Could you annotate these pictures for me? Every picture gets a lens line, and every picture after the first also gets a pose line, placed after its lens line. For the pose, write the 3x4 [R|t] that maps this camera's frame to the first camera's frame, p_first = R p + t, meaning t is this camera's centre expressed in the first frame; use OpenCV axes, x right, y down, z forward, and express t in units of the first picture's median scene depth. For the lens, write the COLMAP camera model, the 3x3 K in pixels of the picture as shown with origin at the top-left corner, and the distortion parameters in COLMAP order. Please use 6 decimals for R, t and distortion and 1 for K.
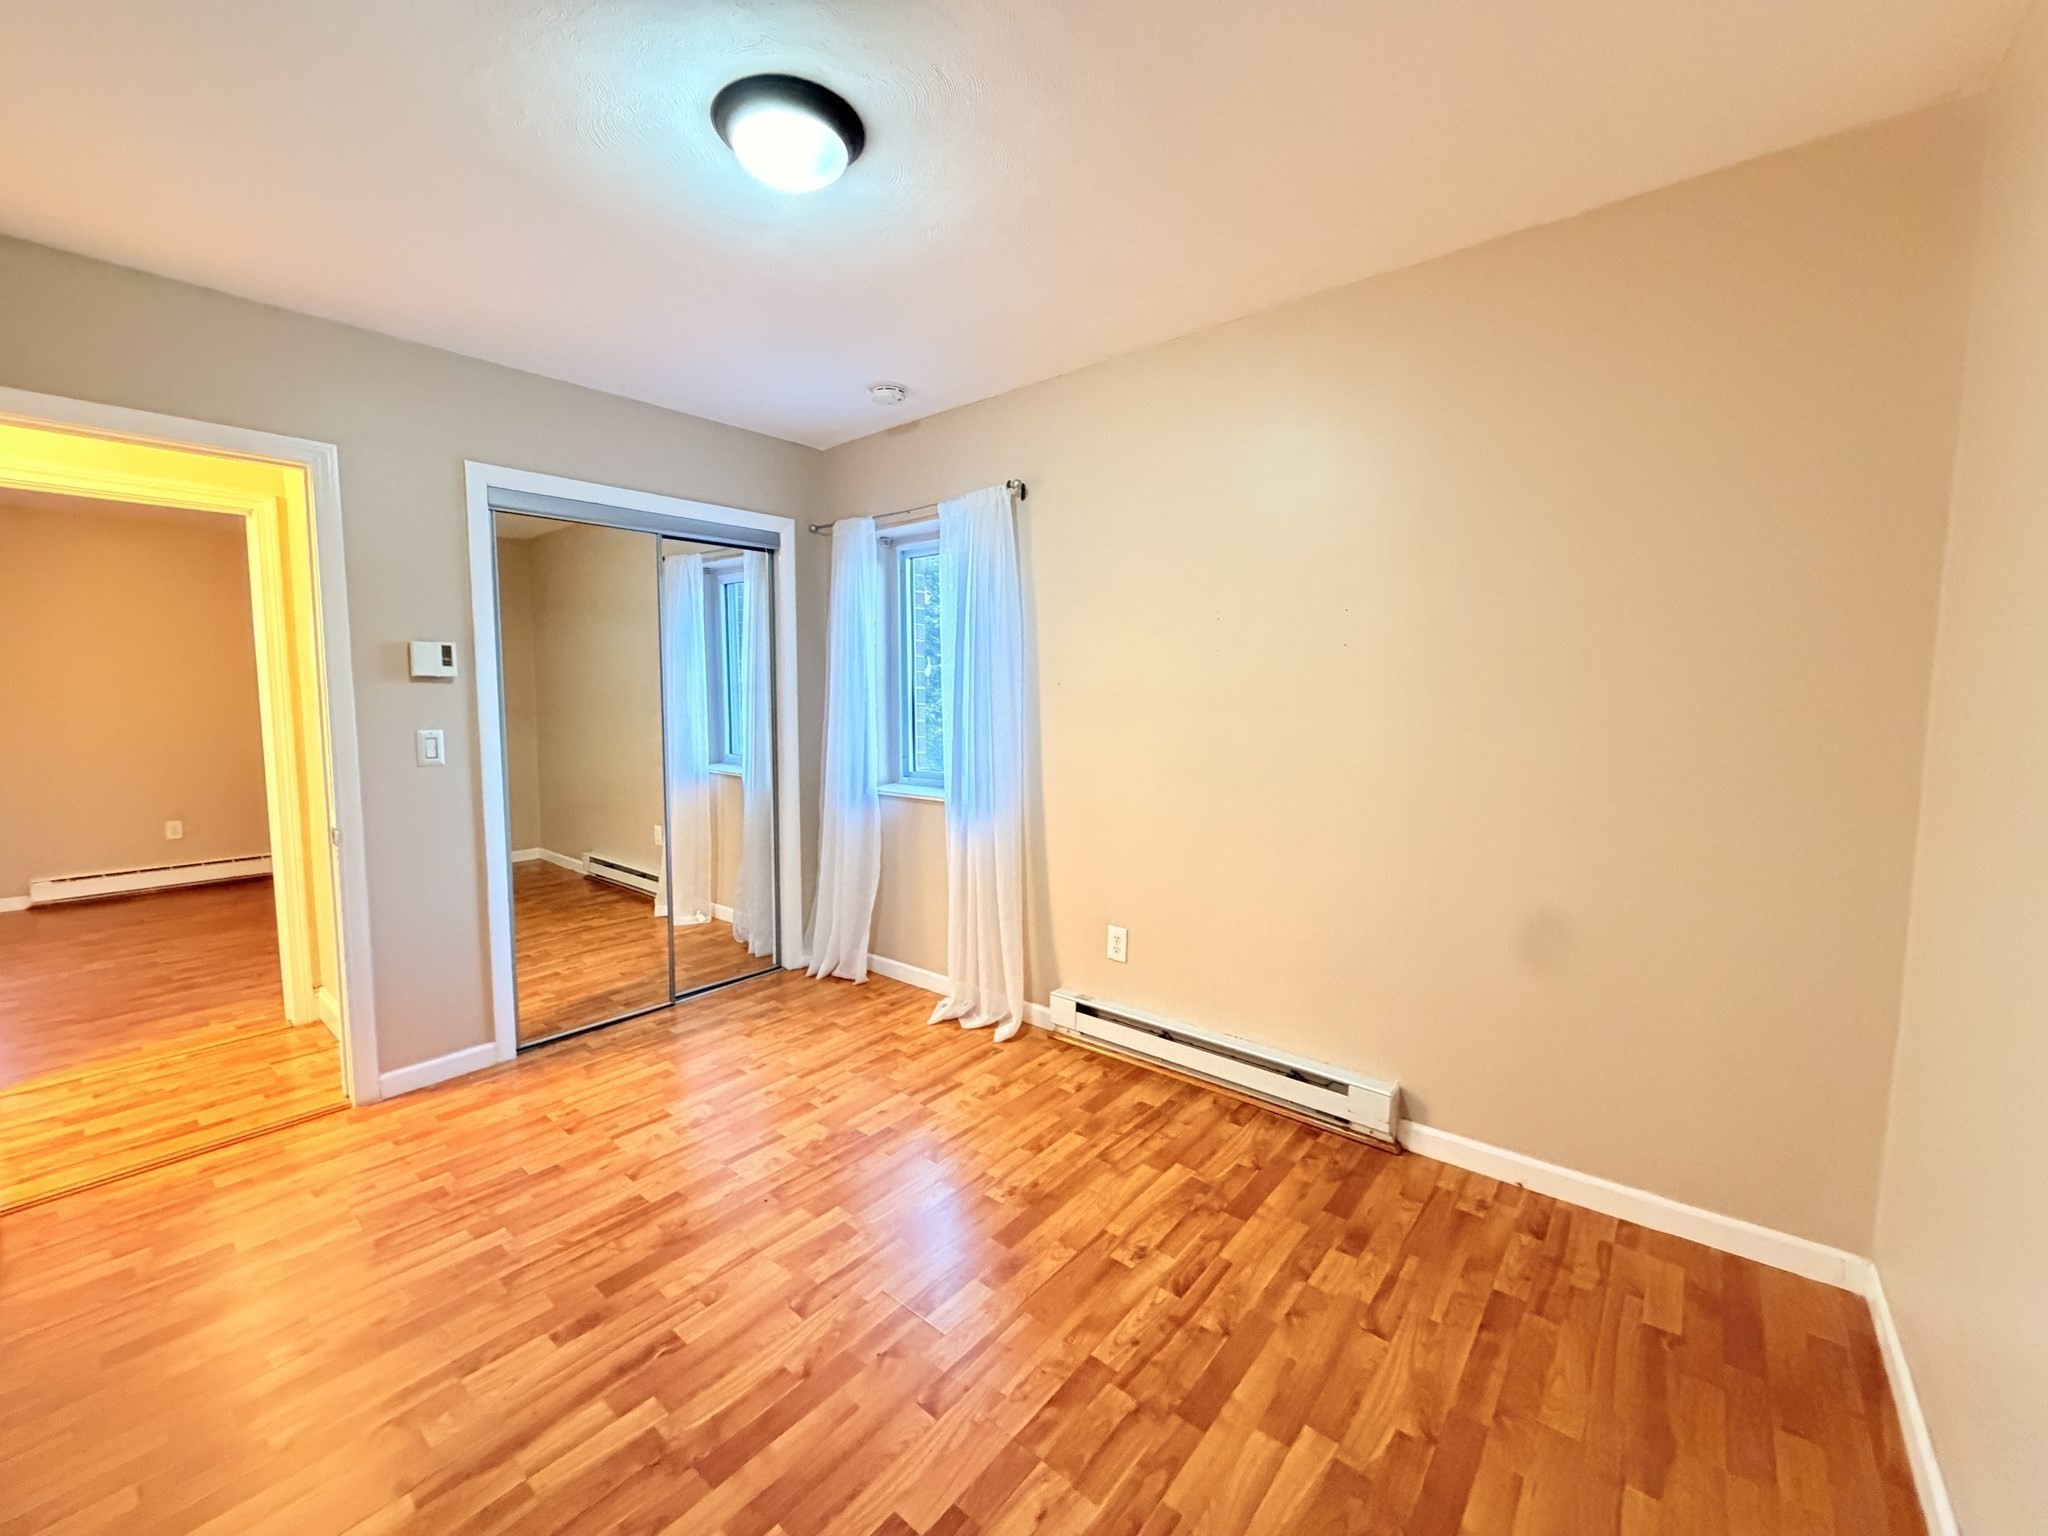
lens RADIAL K [[818.1, 0, 1022.2], [0, 818.1, 766.3], [0, 0, 1]] dist [-0.001243, 0.000350]
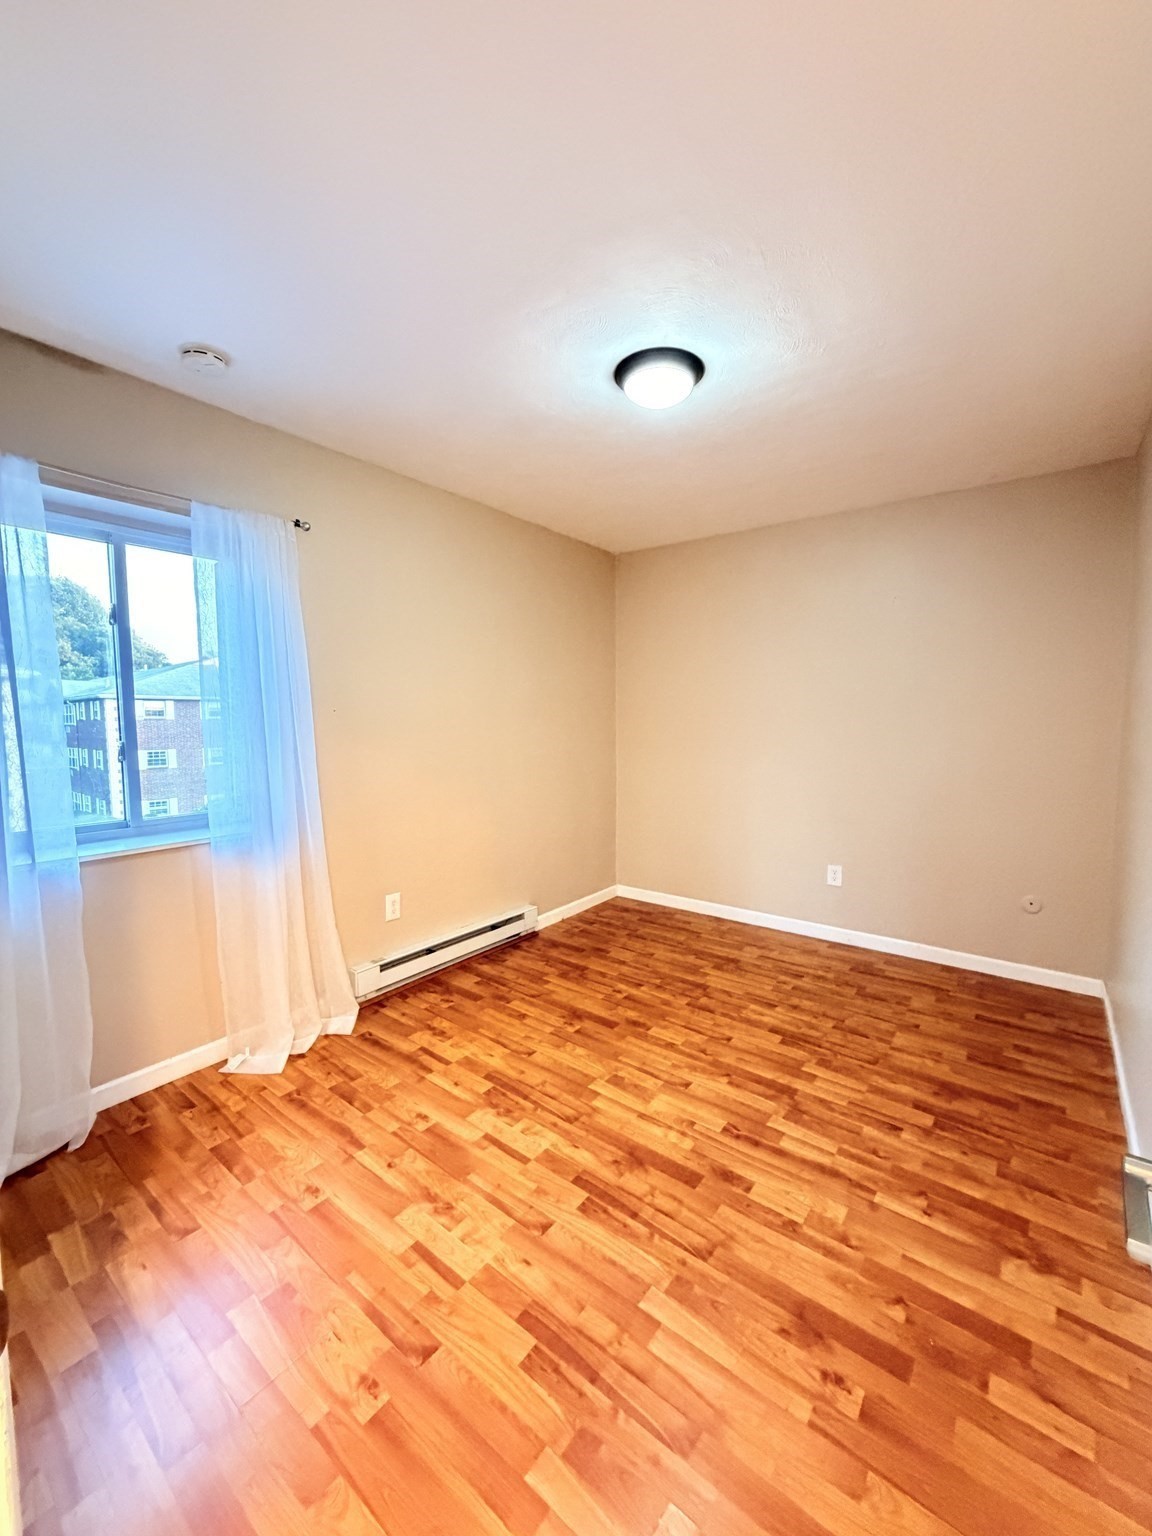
lens RADIAL K [[613.6, 0, 576.0], [0, 613.6, 768.0], [0, 0, 1]] dist [-0.001243, 0.000350]
pose [[-0.030949, -0.082874, 0.996079, -1.141448], [0.092996, 0.991995, 0.085423, -0.084087], [-0.995185, 0.095275, -0.022995, 0.930710]]
